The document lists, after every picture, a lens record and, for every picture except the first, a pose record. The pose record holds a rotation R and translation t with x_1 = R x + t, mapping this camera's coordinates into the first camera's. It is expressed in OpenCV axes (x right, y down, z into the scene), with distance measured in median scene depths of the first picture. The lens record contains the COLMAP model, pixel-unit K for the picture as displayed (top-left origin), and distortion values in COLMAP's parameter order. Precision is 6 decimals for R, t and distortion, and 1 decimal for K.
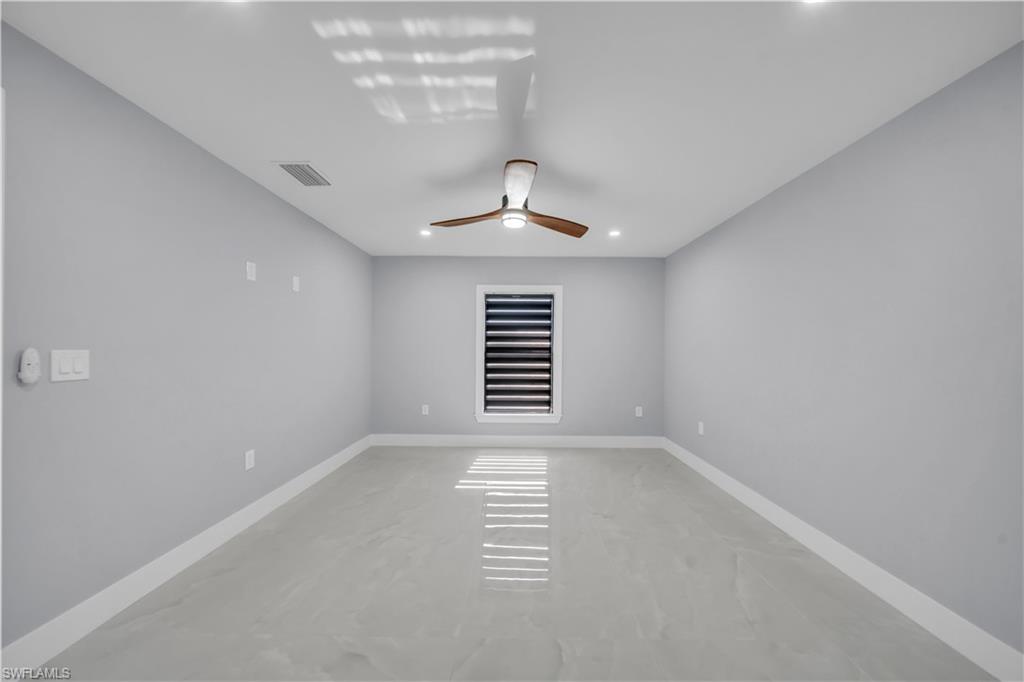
lens RADIAL K [[355.3, 0, 514.7], [0, 355.3, 346.9], [0, 0, 1]] dist [-0.000036, -0.000374]
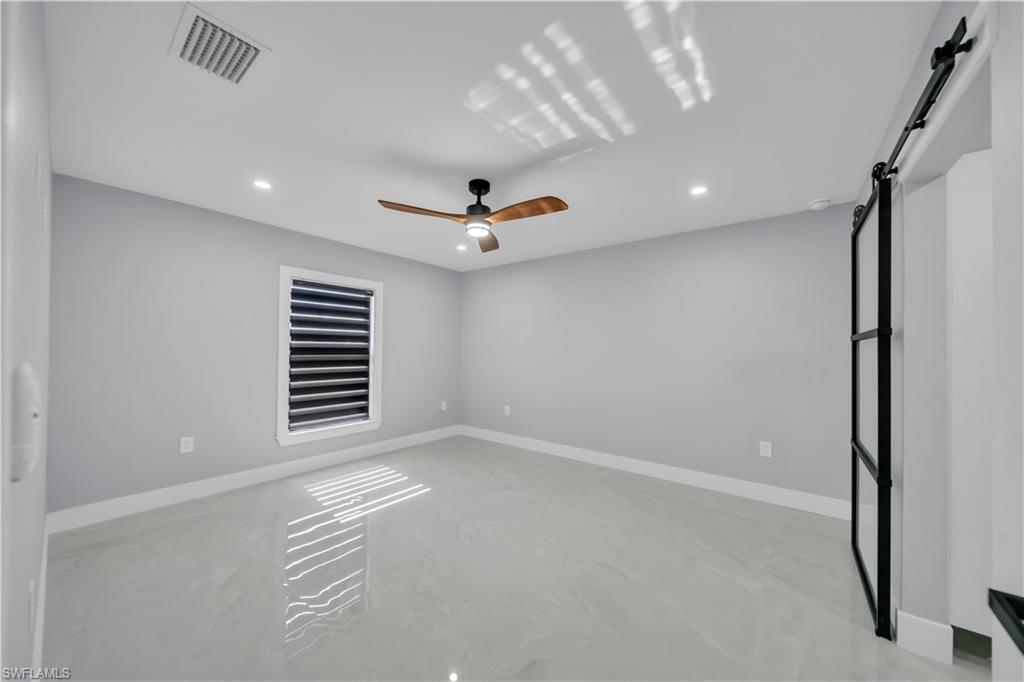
lens RADIAL K [[355.3, 0, 514.7], [0, 355.3, 346.9], [0, 0, 1]] dist [-0.000036, -0.000374]
pose [[0.608964, 0.006838, 0.793169, -0.406284], [-0.010442, 0.999945, -0.000604, -0.005200], [-0.793129, -0.007915, 0.609002, 0.141728]]
